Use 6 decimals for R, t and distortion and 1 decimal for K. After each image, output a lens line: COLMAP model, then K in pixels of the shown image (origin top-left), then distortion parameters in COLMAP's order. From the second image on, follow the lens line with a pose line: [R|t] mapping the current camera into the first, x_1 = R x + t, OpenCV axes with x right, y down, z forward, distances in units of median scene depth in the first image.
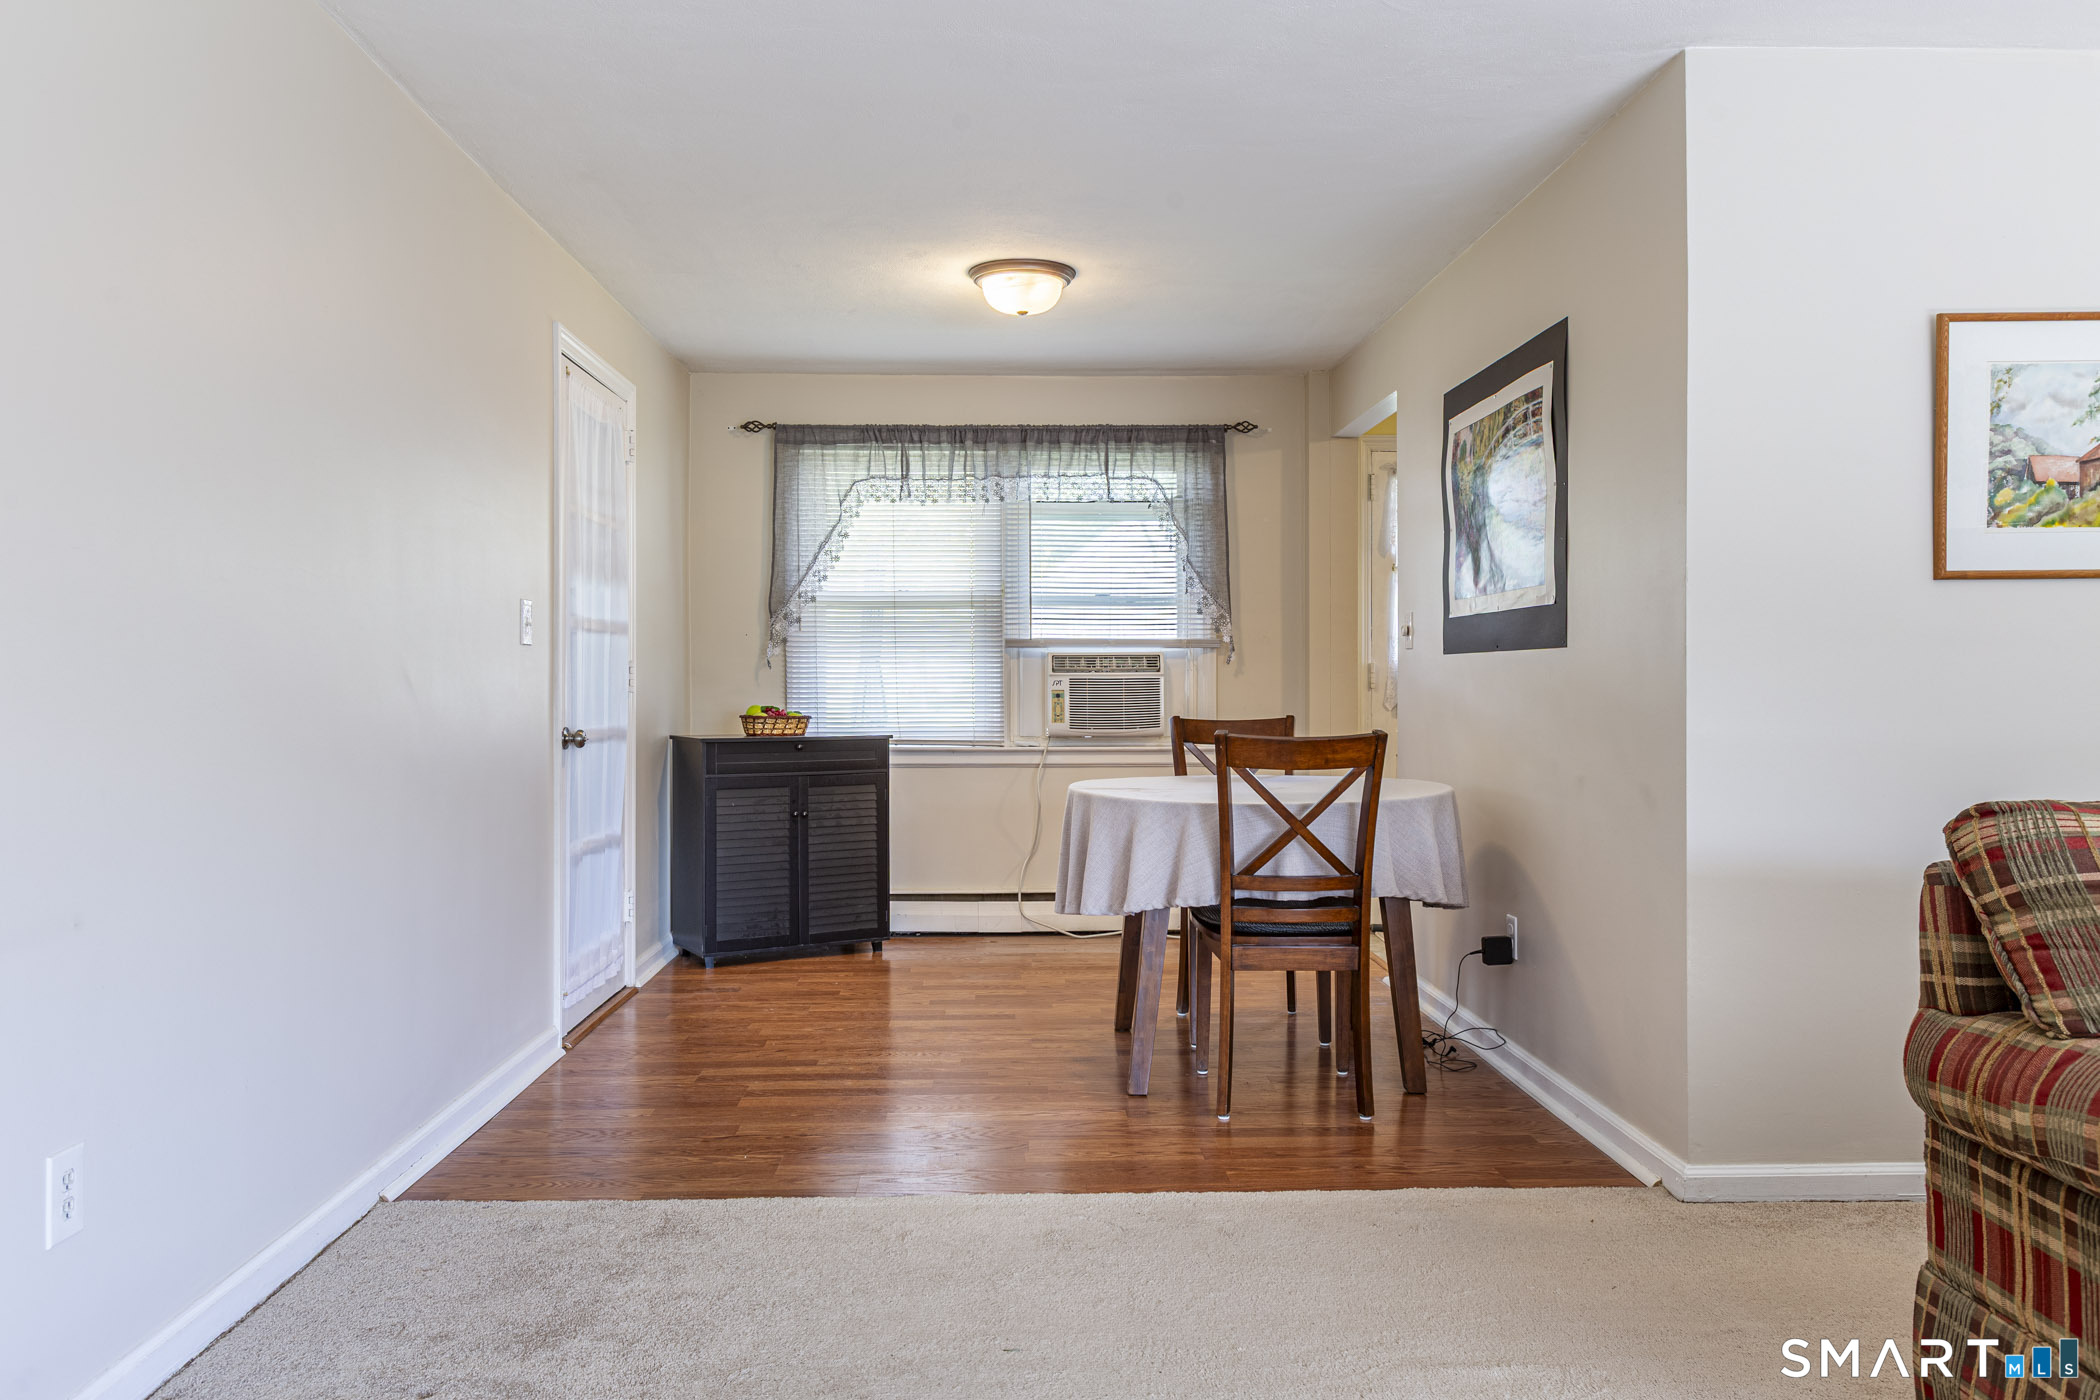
lens RADIAL K [[1534.8, 0, 1043.6], [0, 1534.8, 695.2], [0, 0, 1]] dist [0.022669, -0.000568]
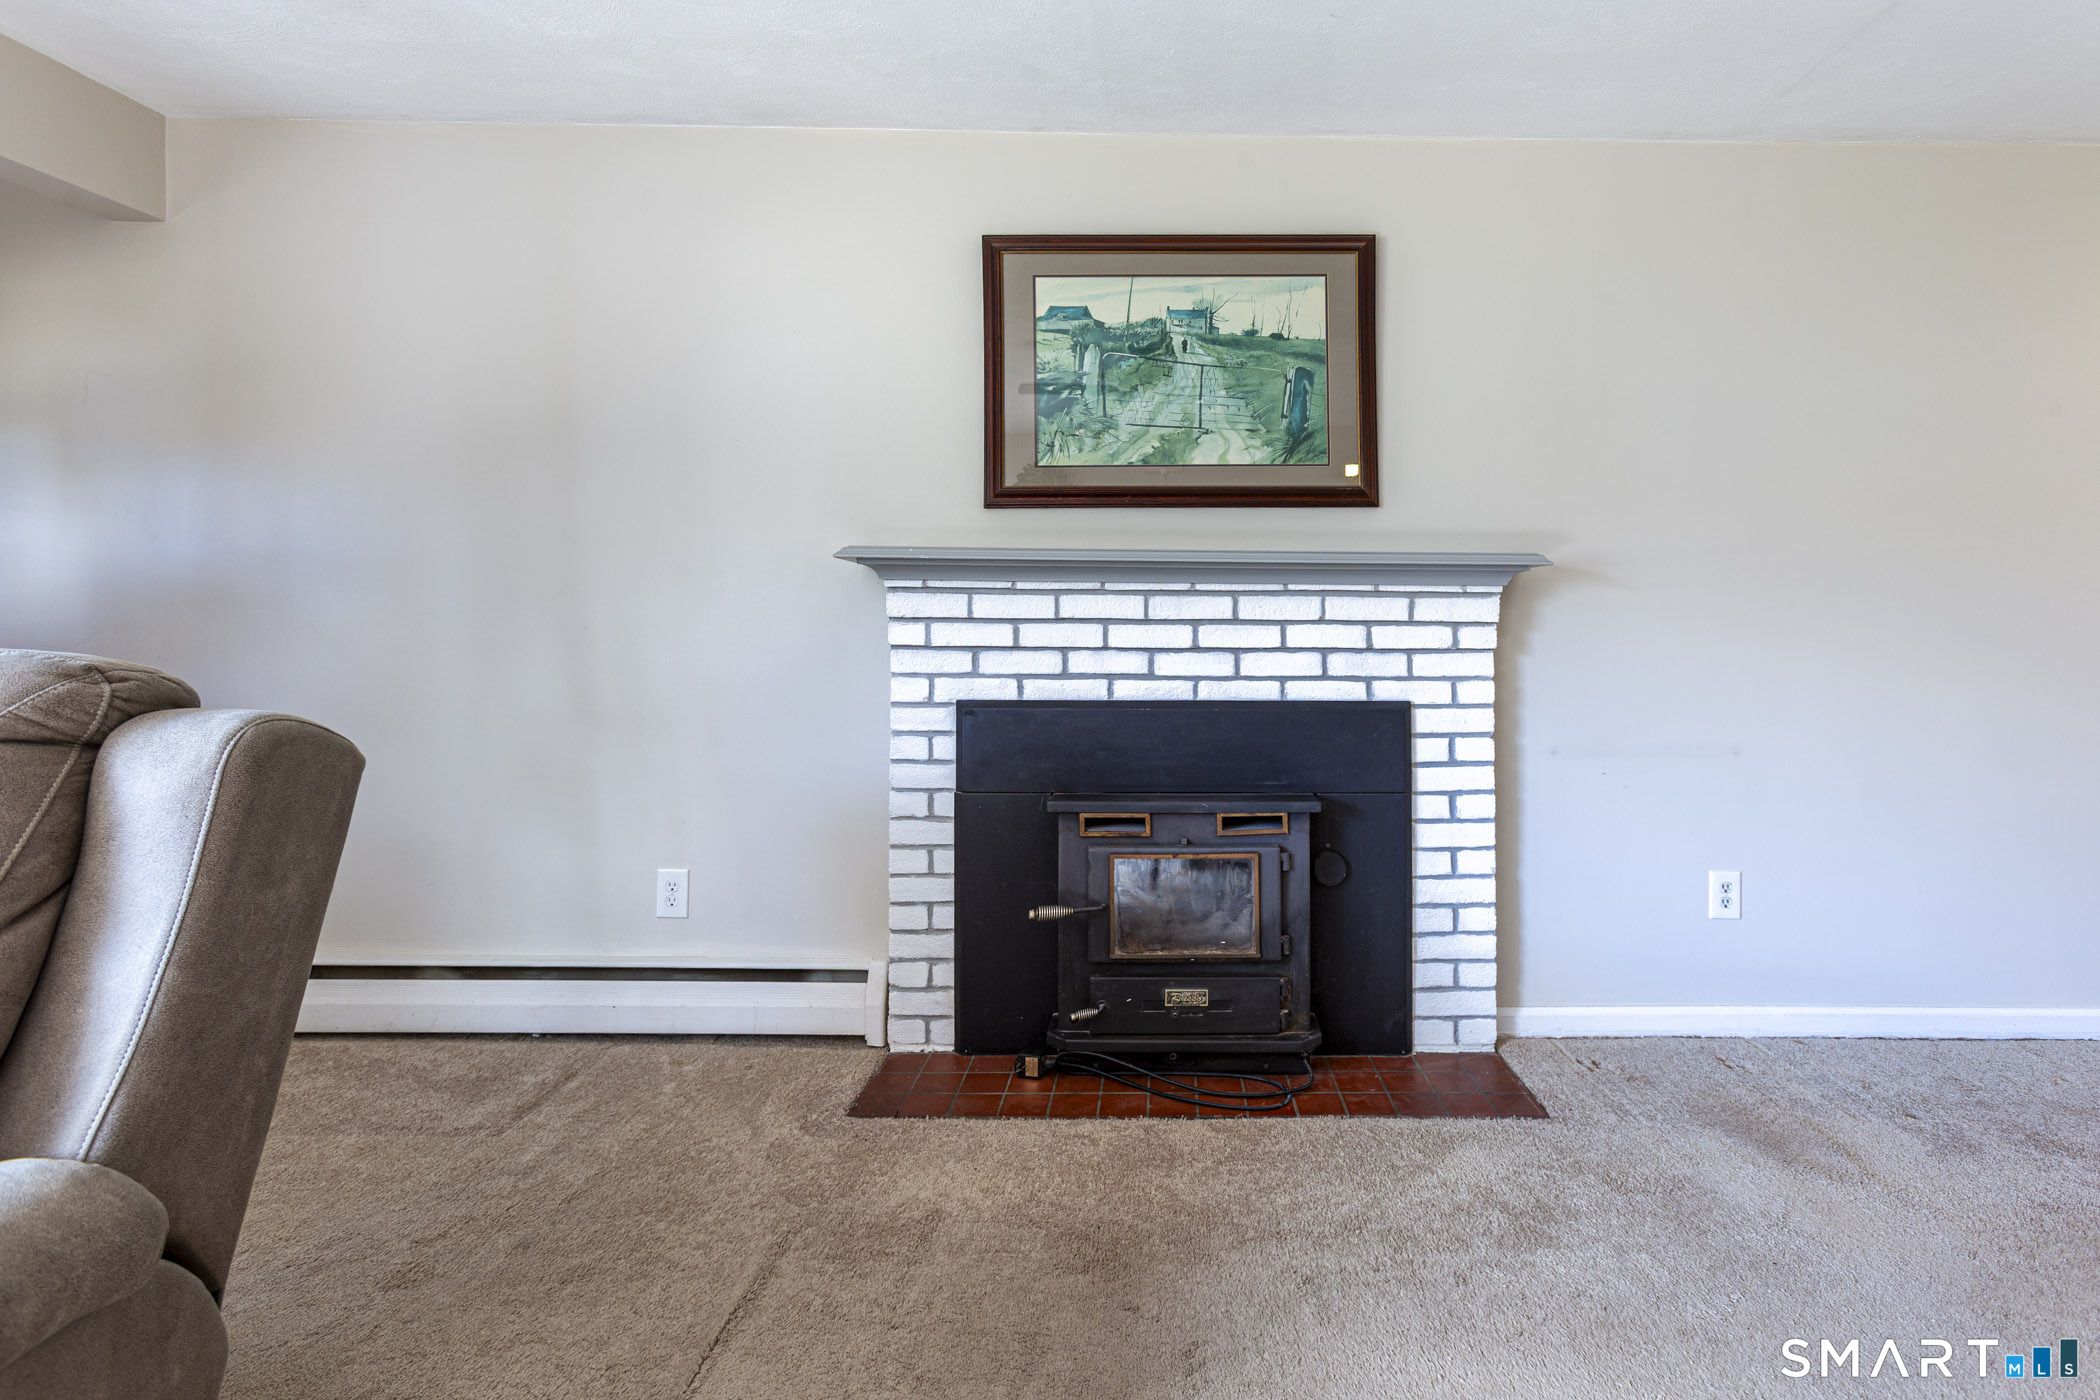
lens RADIAL K [[949.7, 0, 1147.1], [0, 949.7, 607.4], [0, 0, 1]] dist [-0.010029, 0.007122]
pose [[-0.027659, -0.024622, -0.999314, 0.238483], [-0.017560, 0.999554, -0.024142, 0.006318], [0.999463, 0.016880, -0.028079, 0.144172]]
